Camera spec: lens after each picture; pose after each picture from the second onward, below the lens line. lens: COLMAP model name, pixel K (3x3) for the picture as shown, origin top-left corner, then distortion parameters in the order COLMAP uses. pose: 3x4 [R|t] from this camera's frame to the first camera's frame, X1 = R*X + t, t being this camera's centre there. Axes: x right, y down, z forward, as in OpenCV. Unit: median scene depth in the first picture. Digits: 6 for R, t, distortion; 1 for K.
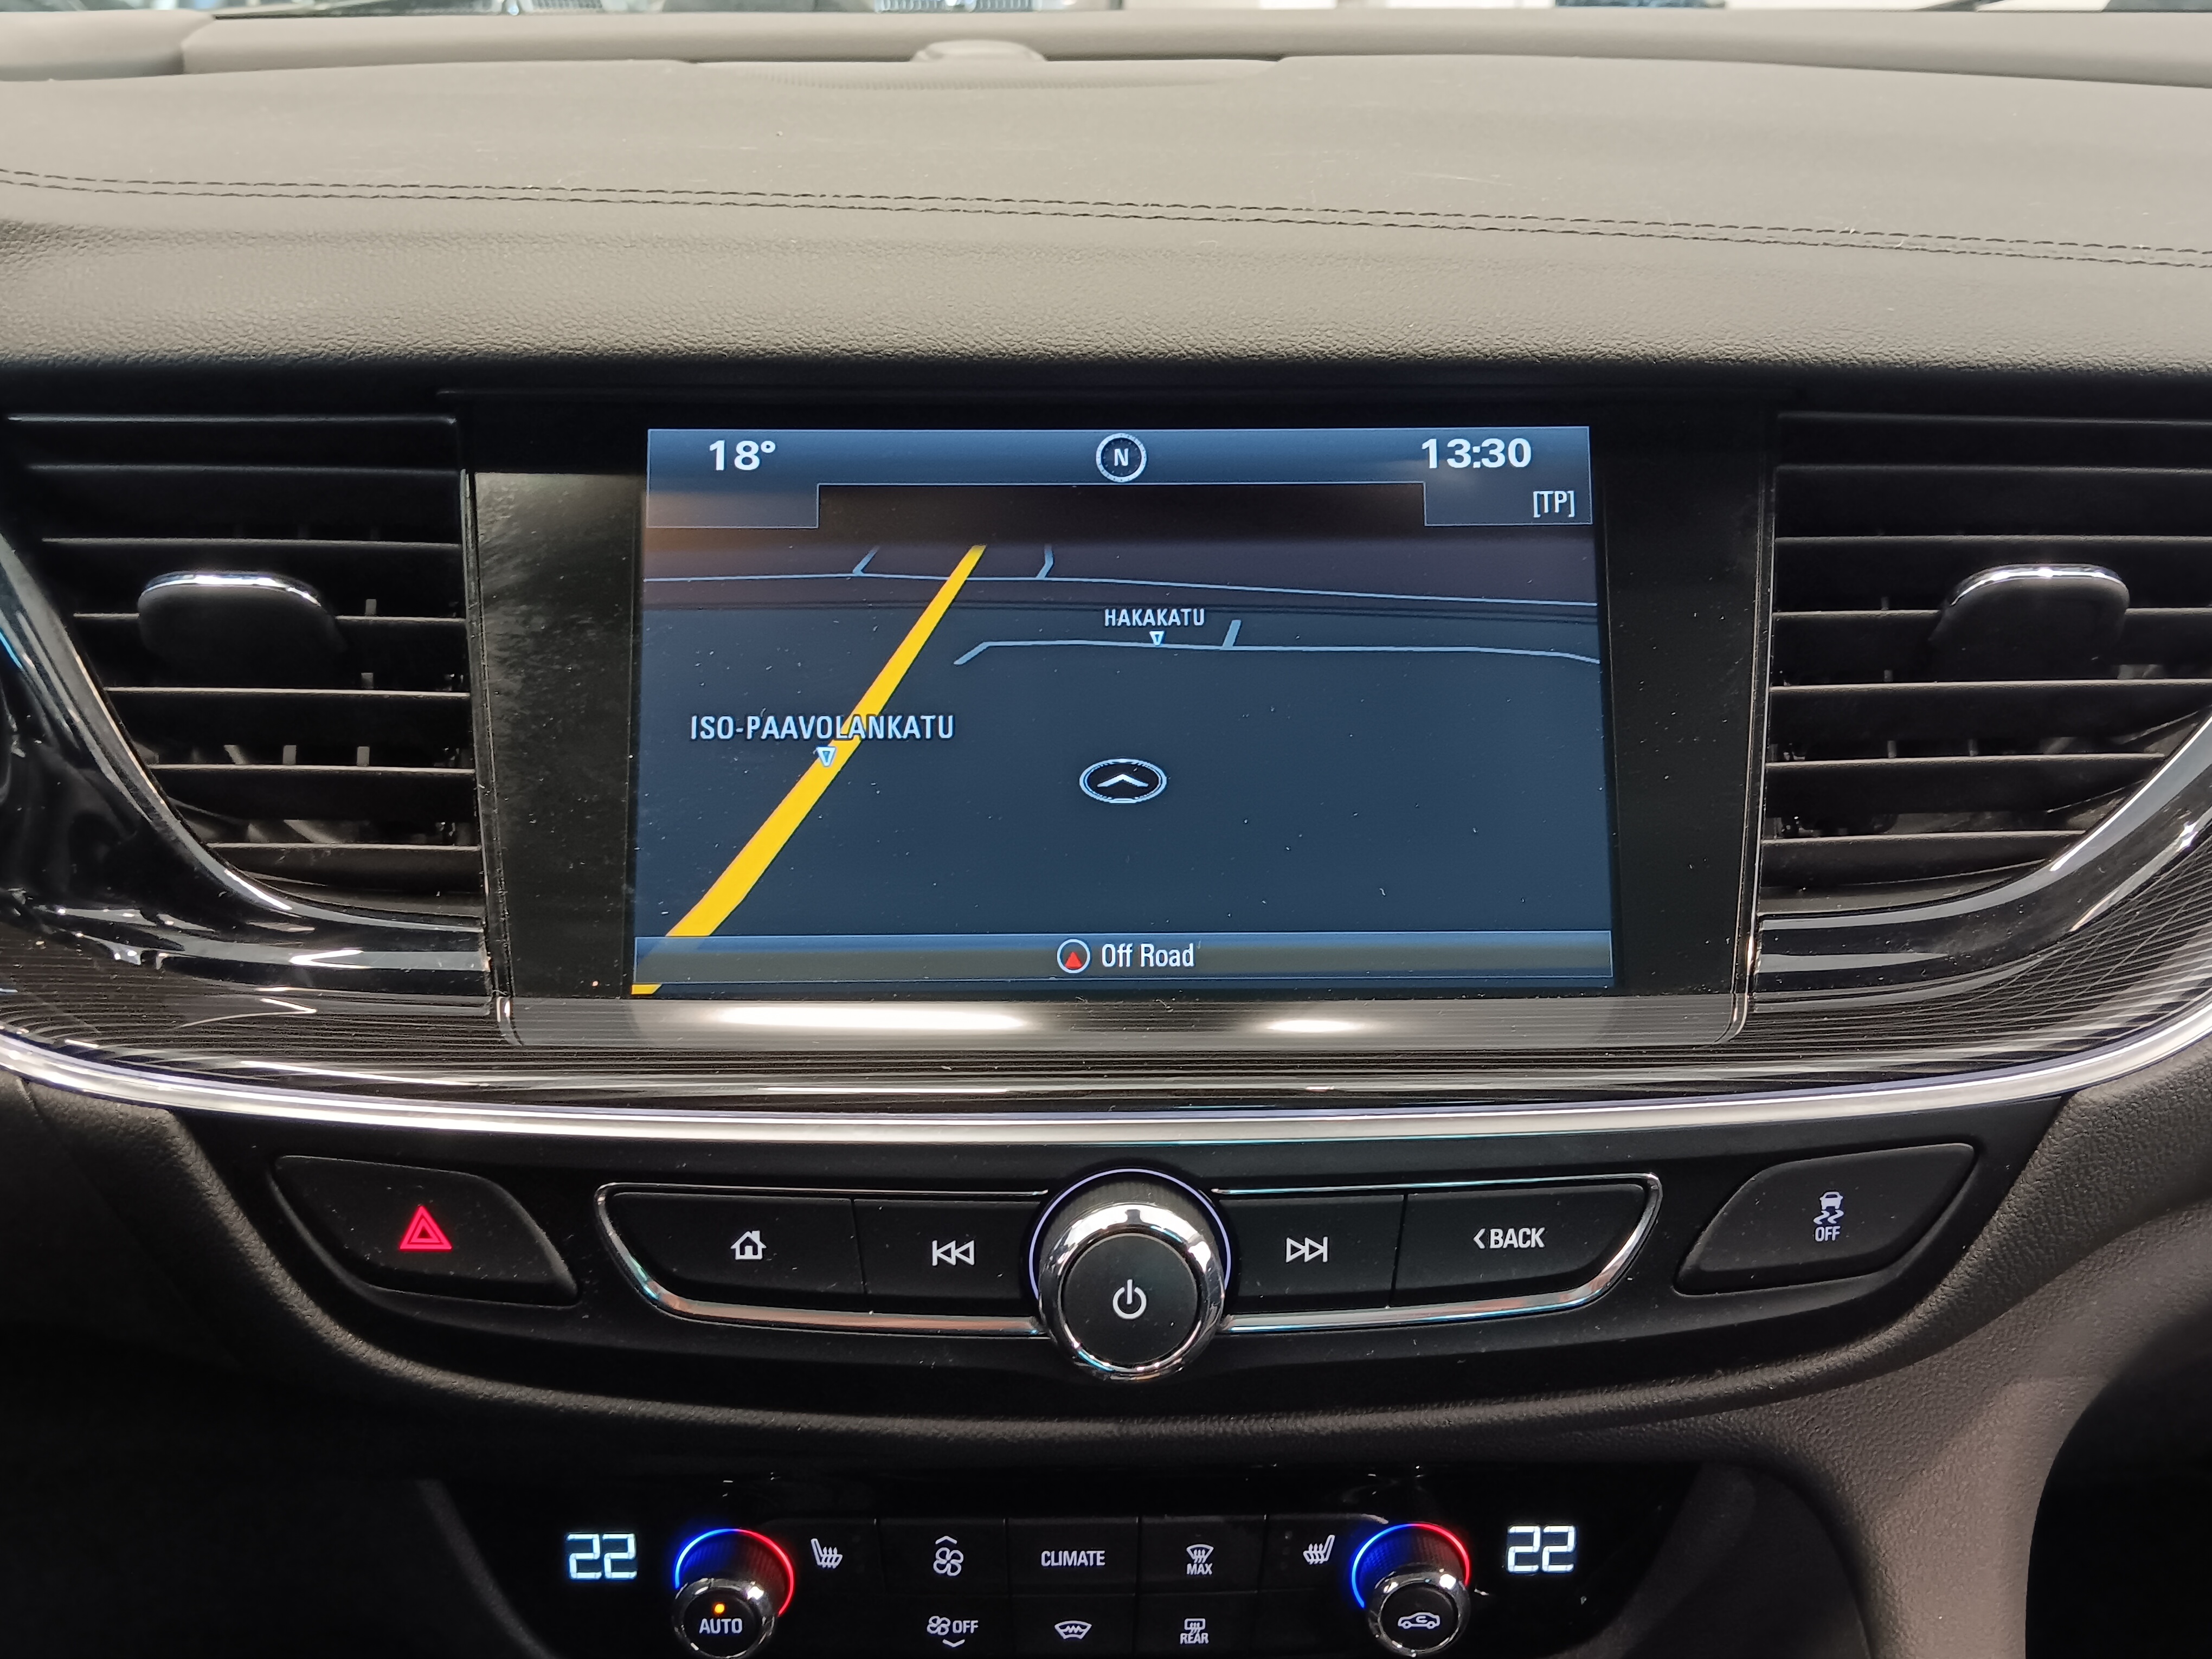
lens RADIAL K [[2103.9, 0, 1106.0], [0, 2103.9, 829.5], [0, 0, 1]] dist [0.149177, -0.422904]
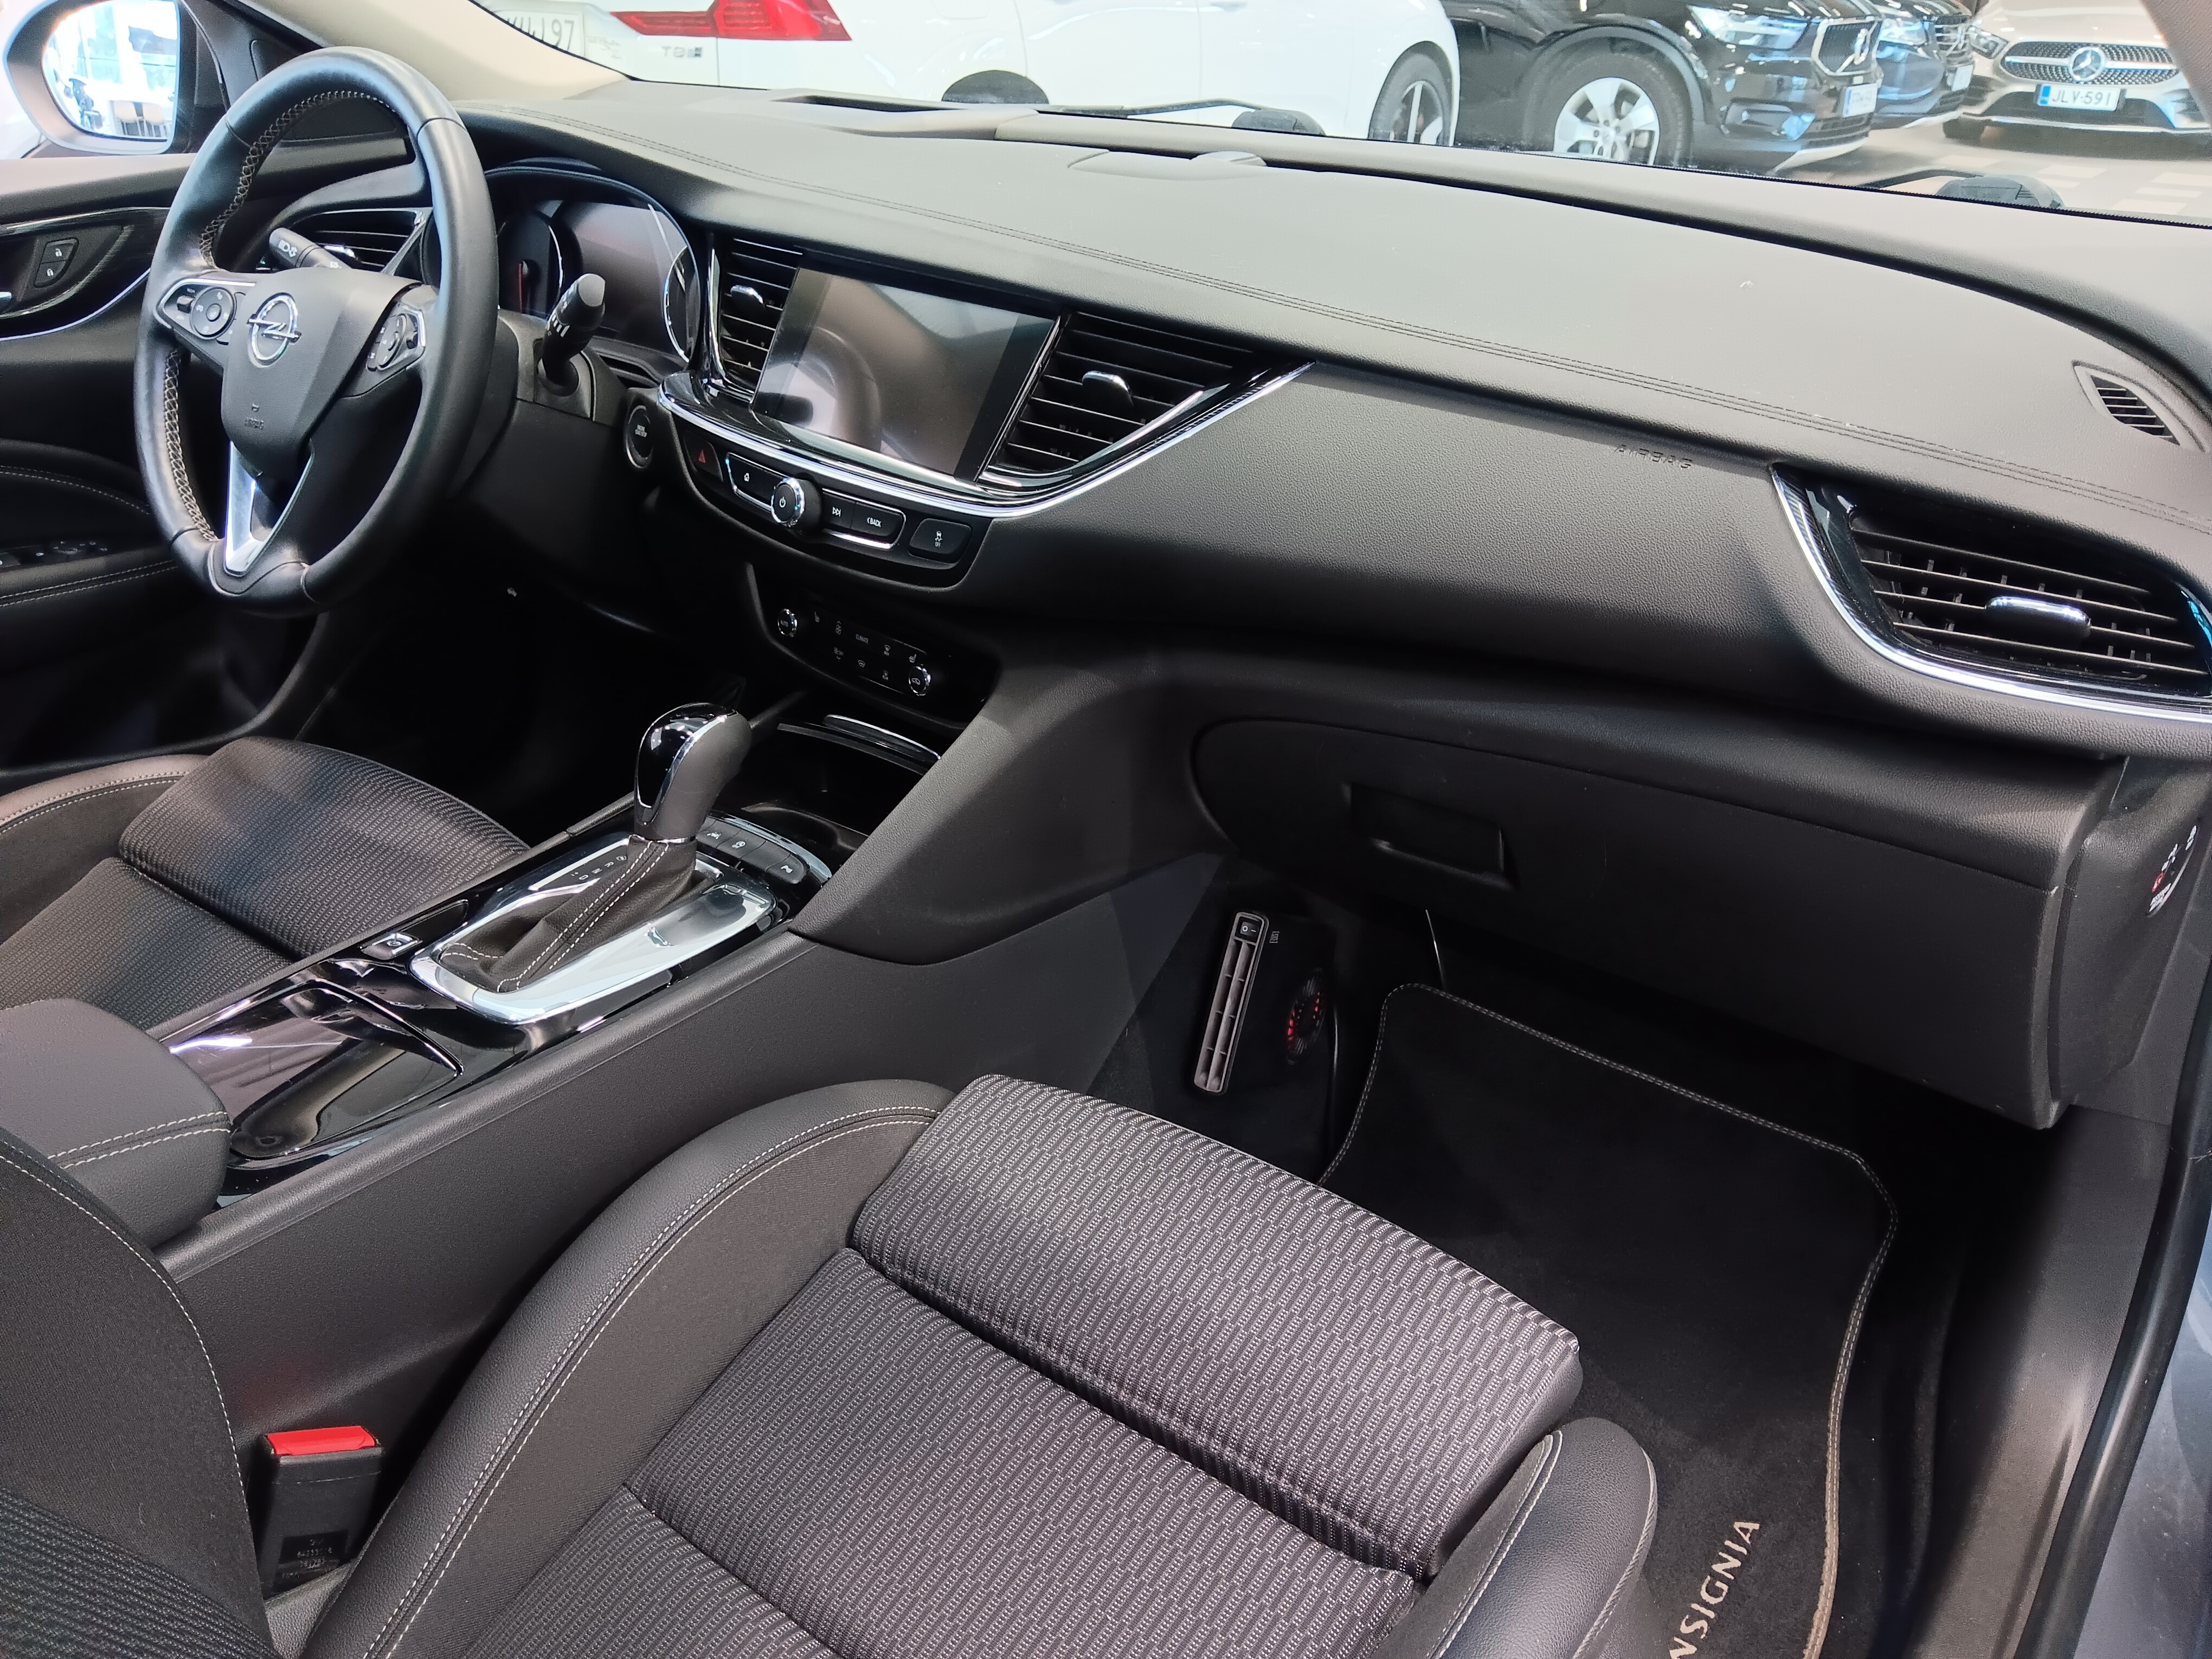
lens RADIAL K [[1737.1, 0, 1106.0], [0, 1737.1, 829.5], [0, 0, 1]] dist [0.085765, -0.145147]
pose [[0.701819, 0.329217, -0.631718, 2.388161], [-0.290960, 0.941934, 0.167638, 0.073971], [0.650225, 0.066153, 0.756856, -0.880617]]
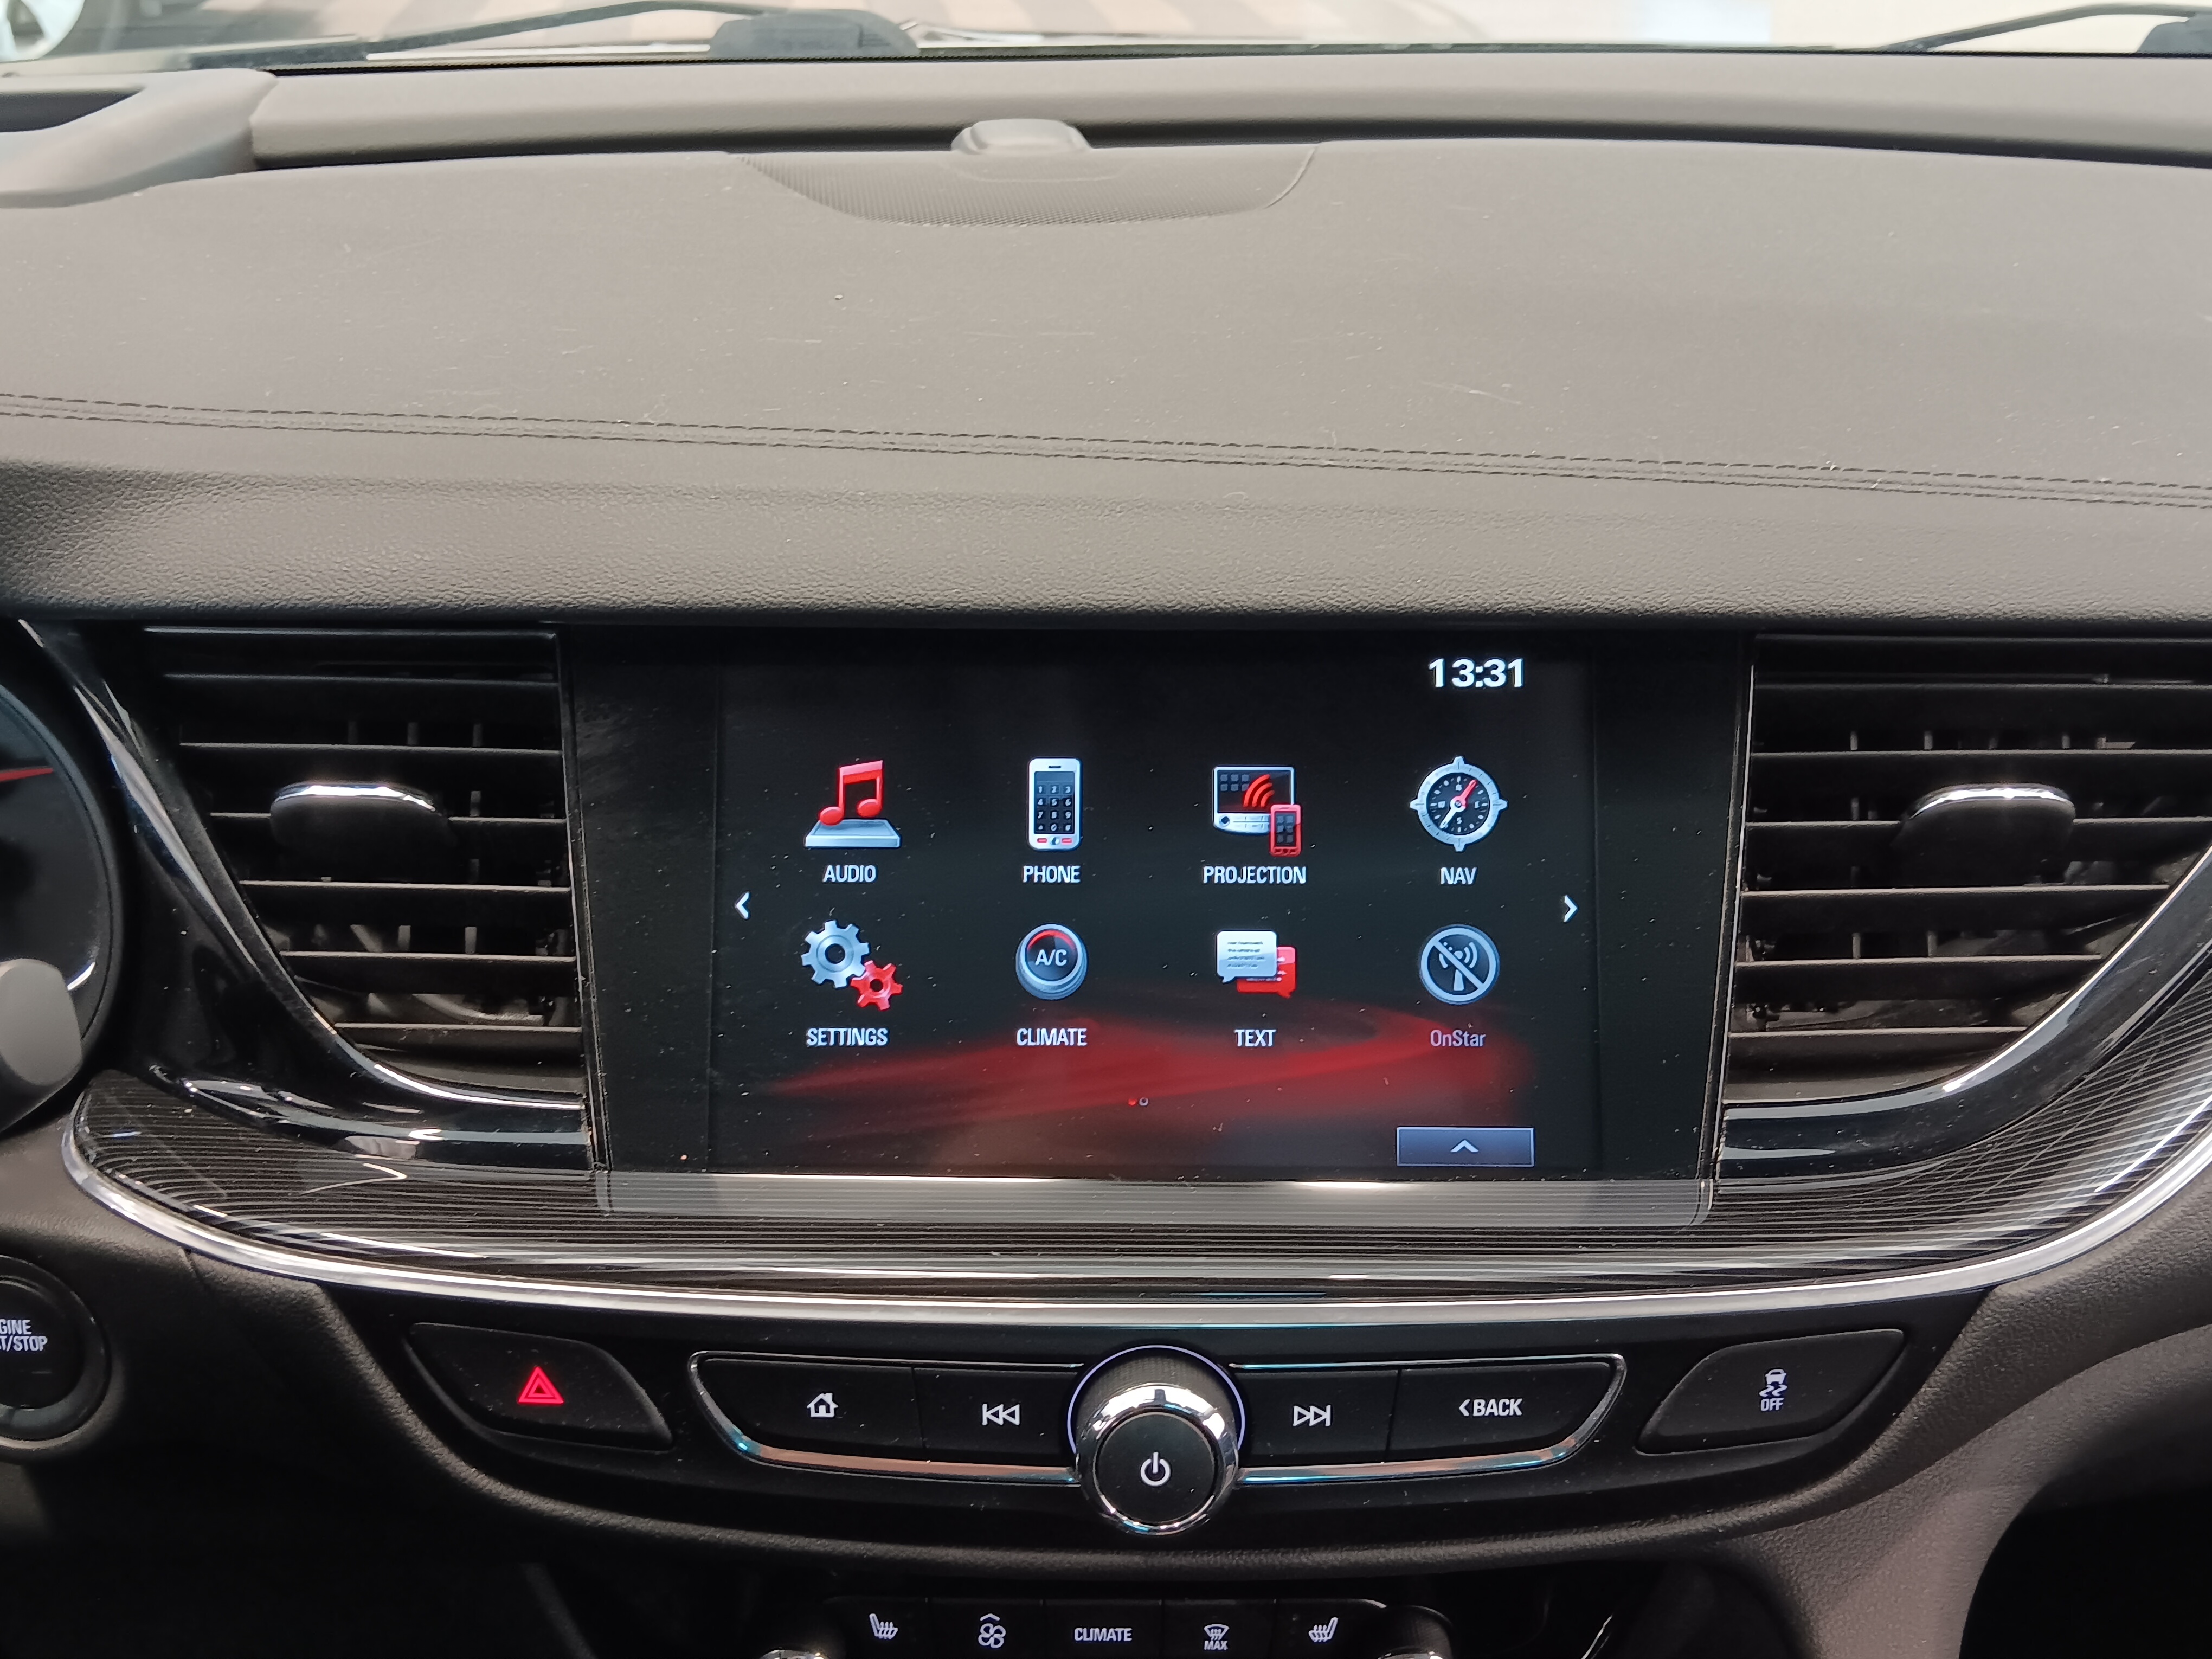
lens RADIAL K [[2173.3, 0, 1106.0], [0, 2173.3, 829.5], [0, 0, 1]] dist [0.153804, -0.440322]
pose [[0.999851, 0.009916, -0.014152, -0.002022], [-0.008932, 0.997643, 0.068031, -0.188670], [0.014793, -0.067894, 0.997583, -0.150422]]
